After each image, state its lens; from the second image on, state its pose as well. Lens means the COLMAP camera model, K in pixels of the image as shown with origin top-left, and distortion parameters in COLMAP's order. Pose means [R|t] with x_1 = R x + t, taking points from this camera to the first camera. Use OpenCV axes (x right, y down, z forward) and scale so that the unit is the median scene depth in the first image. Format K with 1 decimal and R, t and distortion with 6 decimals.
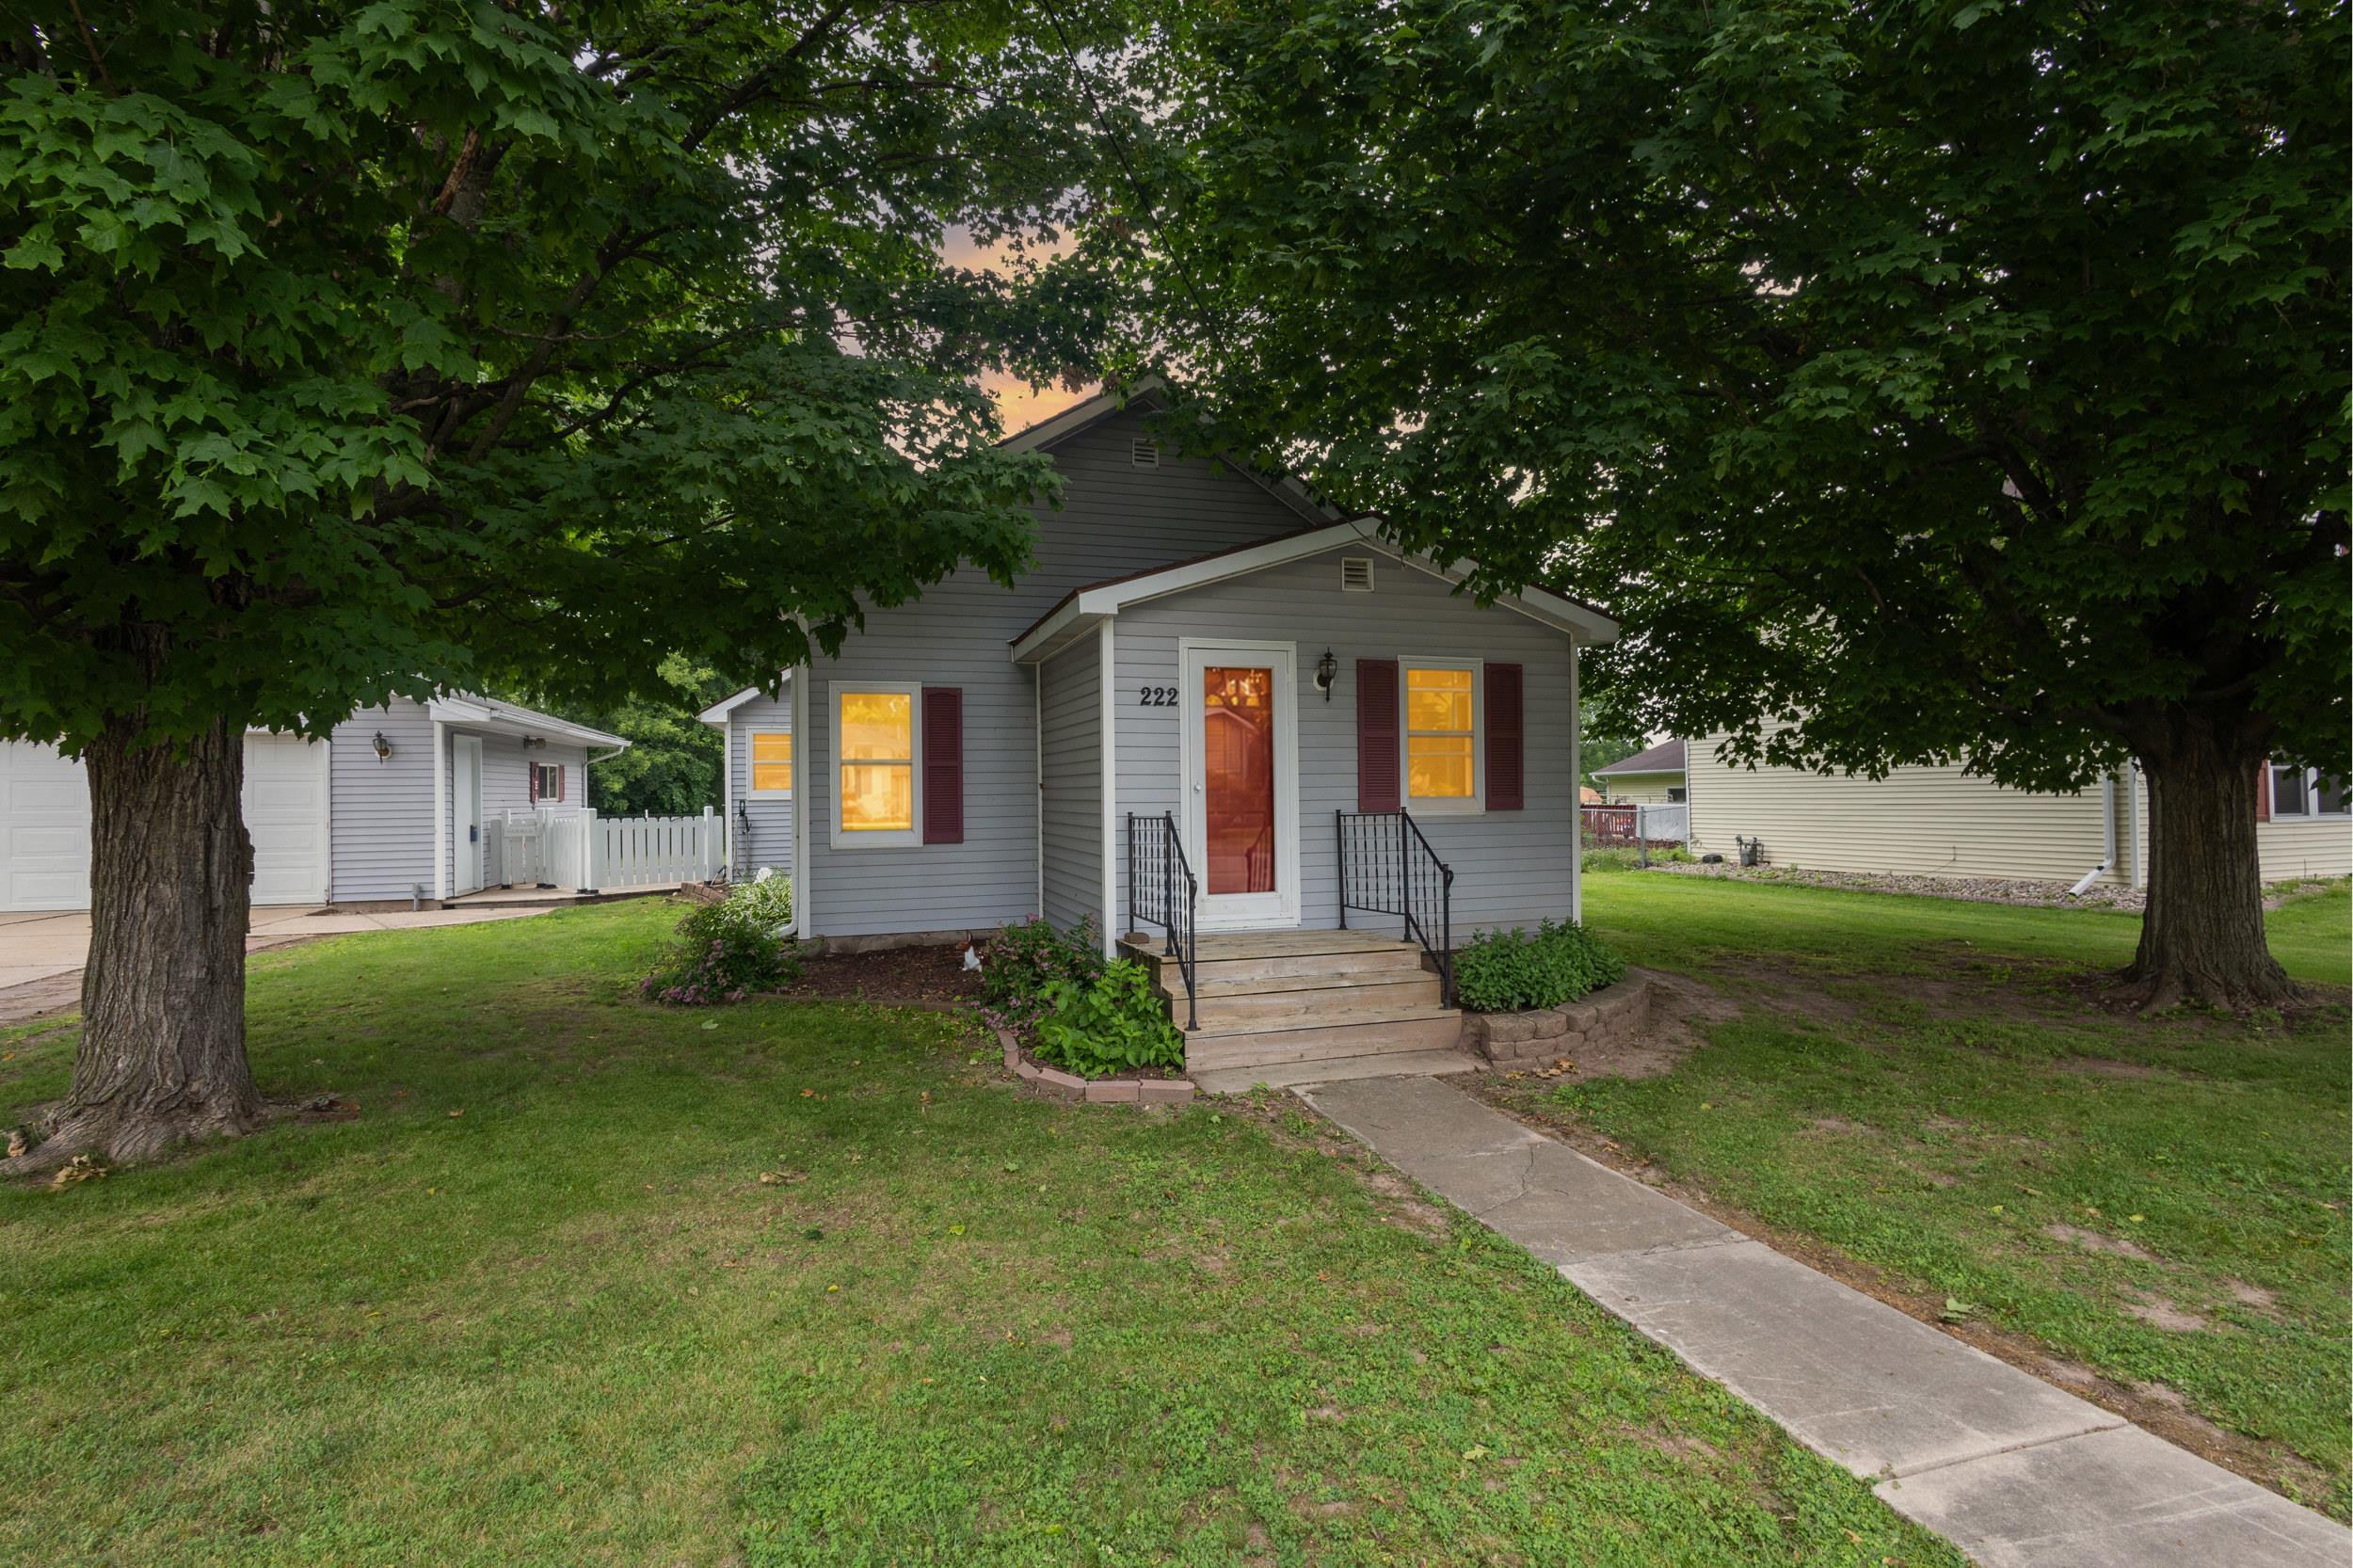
lens RADIAL K [[1081.5, 0, 1170.3], [0, 1081.5, 782.6], [0, 0, 1]] dist [0.002856, 0.000303]
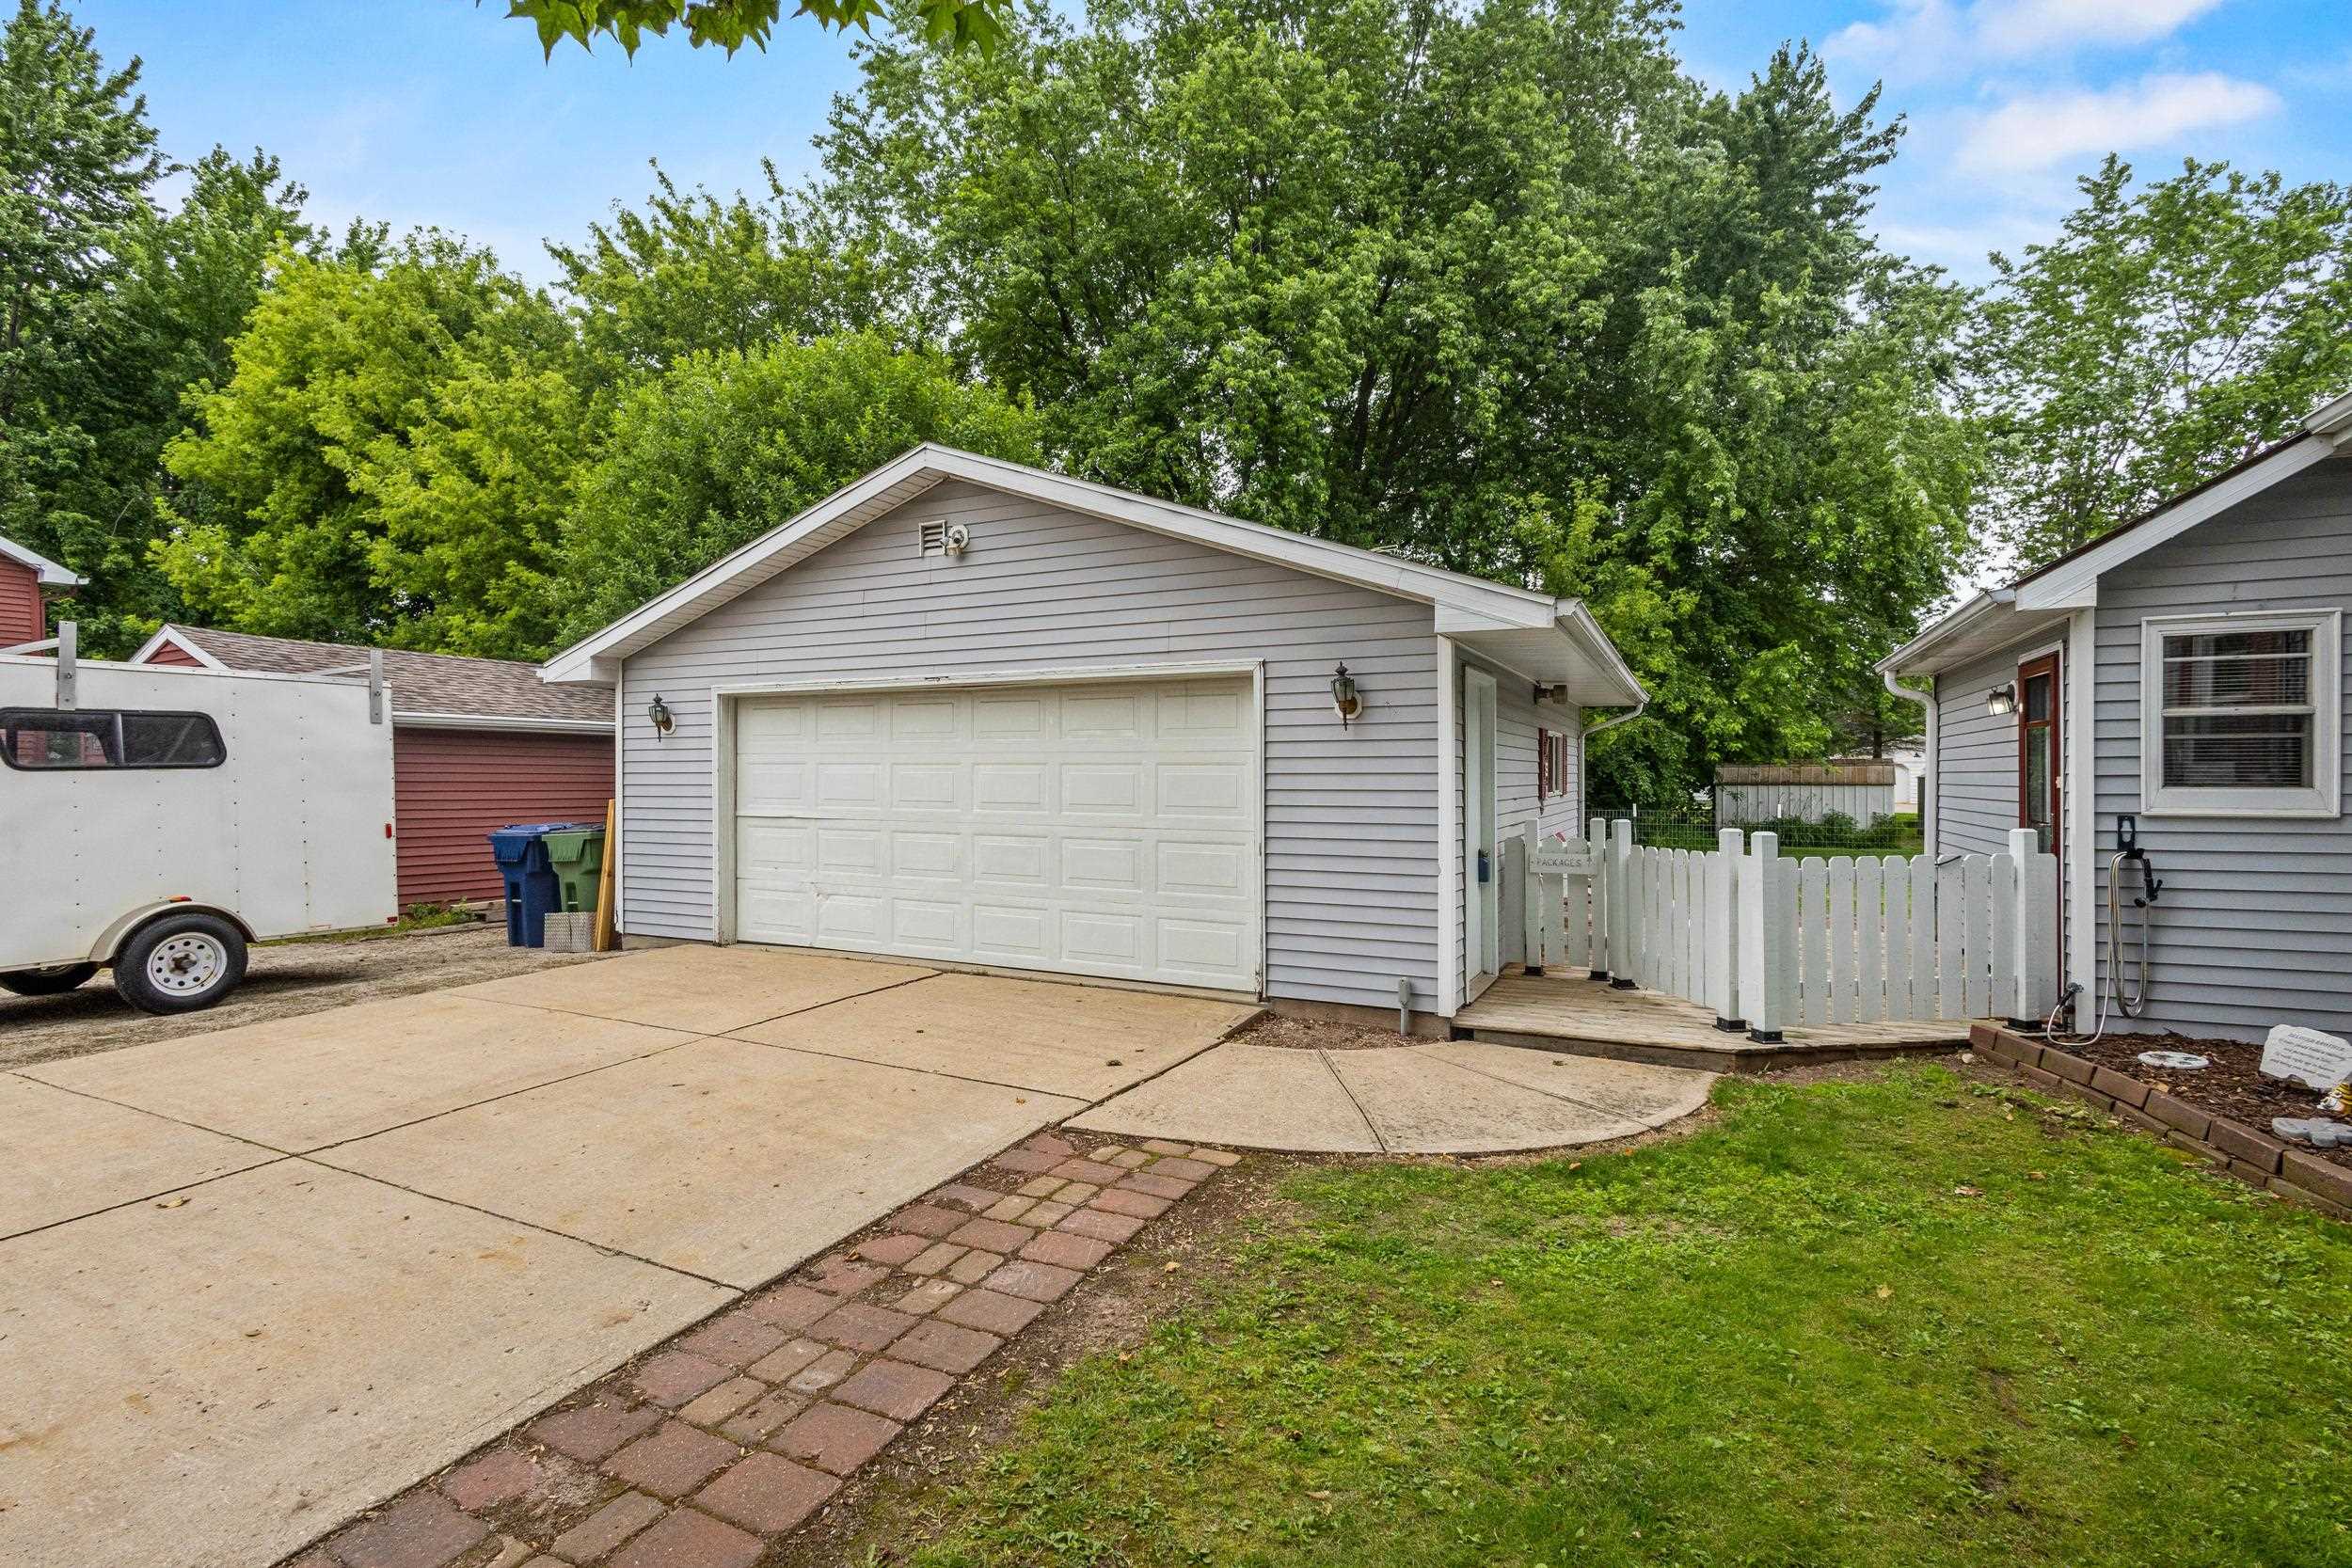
lens RADIAL K [[1080.9, 0, 1169.8], [0, 1080.9, 782.6], [0, 0, 1]] dist [0.002856, 0.000303]
pose [[0.734039, 0.015494, -0.678931, -0.772160], [-0.000604, 0.999754, 0.022162, -0.006988], [0.679107, -0.015858, 0.733868, 0.996555]]
